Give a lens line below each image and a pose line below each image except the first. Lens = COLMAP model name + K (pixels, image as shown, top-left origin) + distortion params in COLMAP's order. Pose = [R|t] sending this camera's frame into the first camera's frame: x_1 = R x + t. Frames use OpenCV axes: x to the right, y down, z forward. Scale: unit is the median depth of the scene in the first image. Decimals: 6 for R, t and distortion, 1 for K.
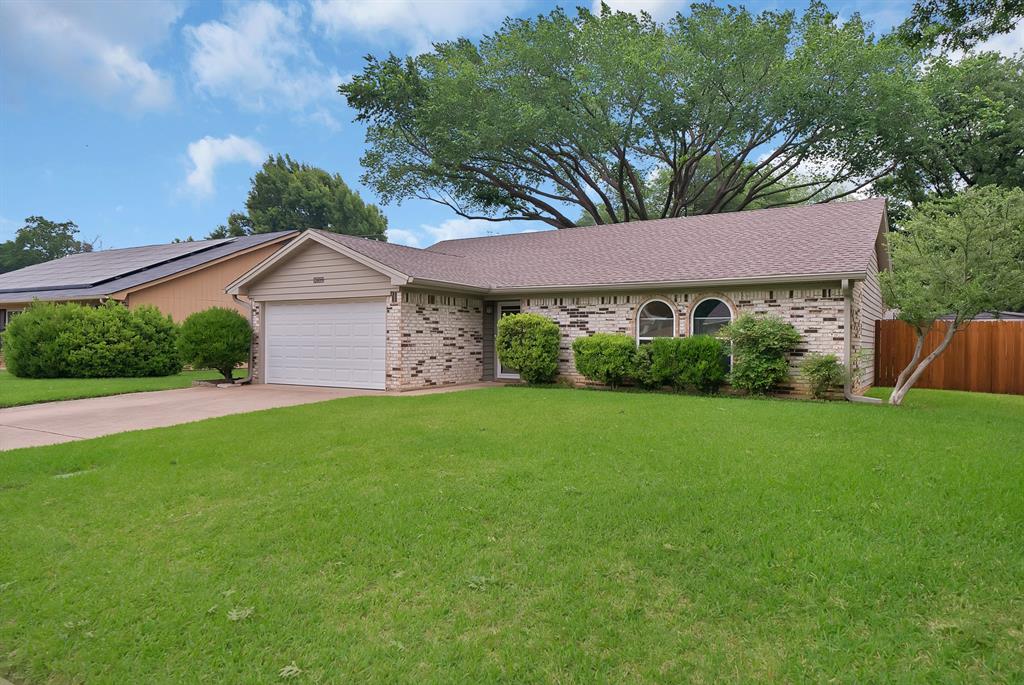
lens RADIAL K [[669.4, 0, 507.2], [0, 669.4, 344.8], [0, 0, 1]] dist [0.028610, -0.000361]
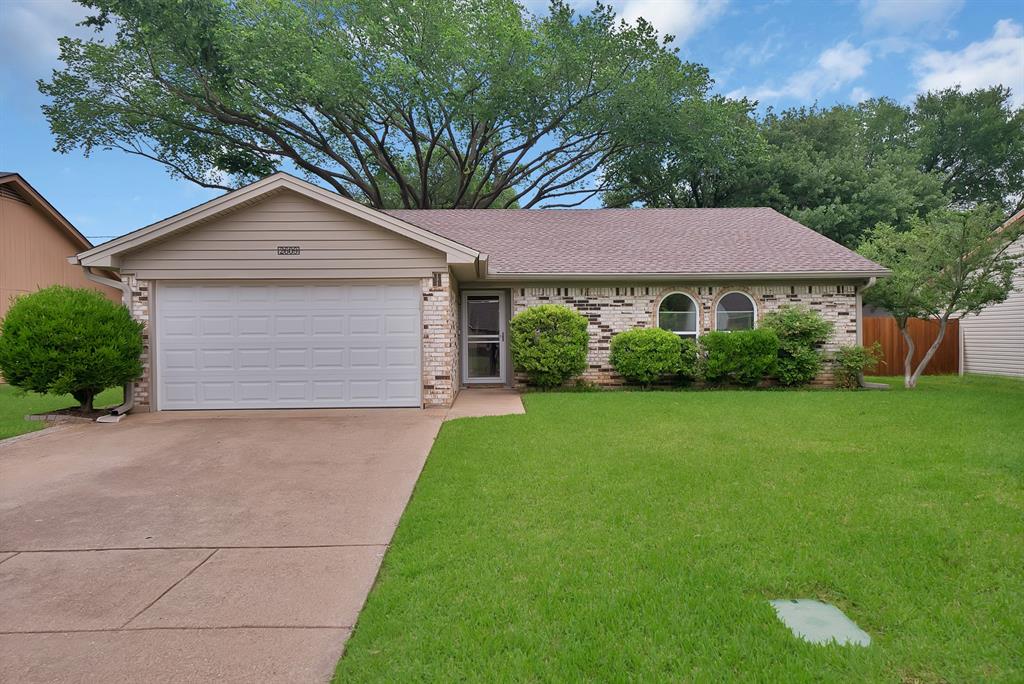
lens RADIAL K [[669.4, 0, 507.2], [0, 669.4, 344.3], [0, 0, 1]] dist [0.028610, -0.000361]
pose [[0.832947, -0.018071, 0.553058, -0.491049], [0.015900, 0.999836, 0.008721, -0.005346], [-0.553125, 0.001530, 0.833097, 0.333389]]
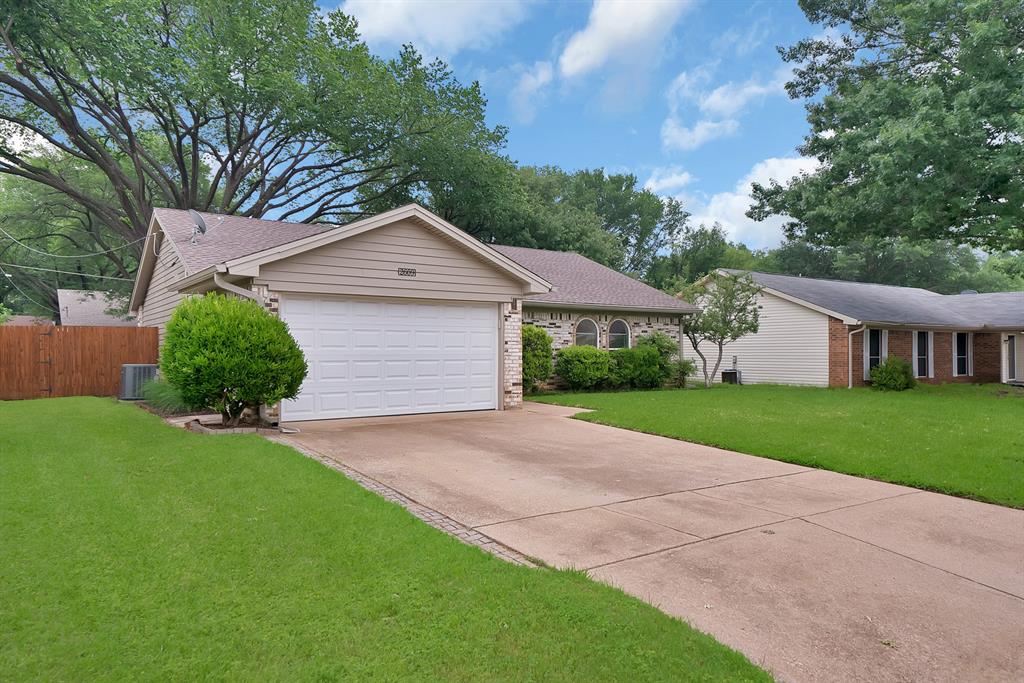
lens RADIAL K [[669.4, 0, 507.2], [0, 669.4, 343.8], [0, 0, 1]] dist [0.028610, -0.000361]
pose [[0.388875, 0.004397, 0.921280, -0.960231], [0.006477, 0.999951, -0.007506, -0.010974], [-0.921268, 0.008886, 0.388828, 0.633782]]
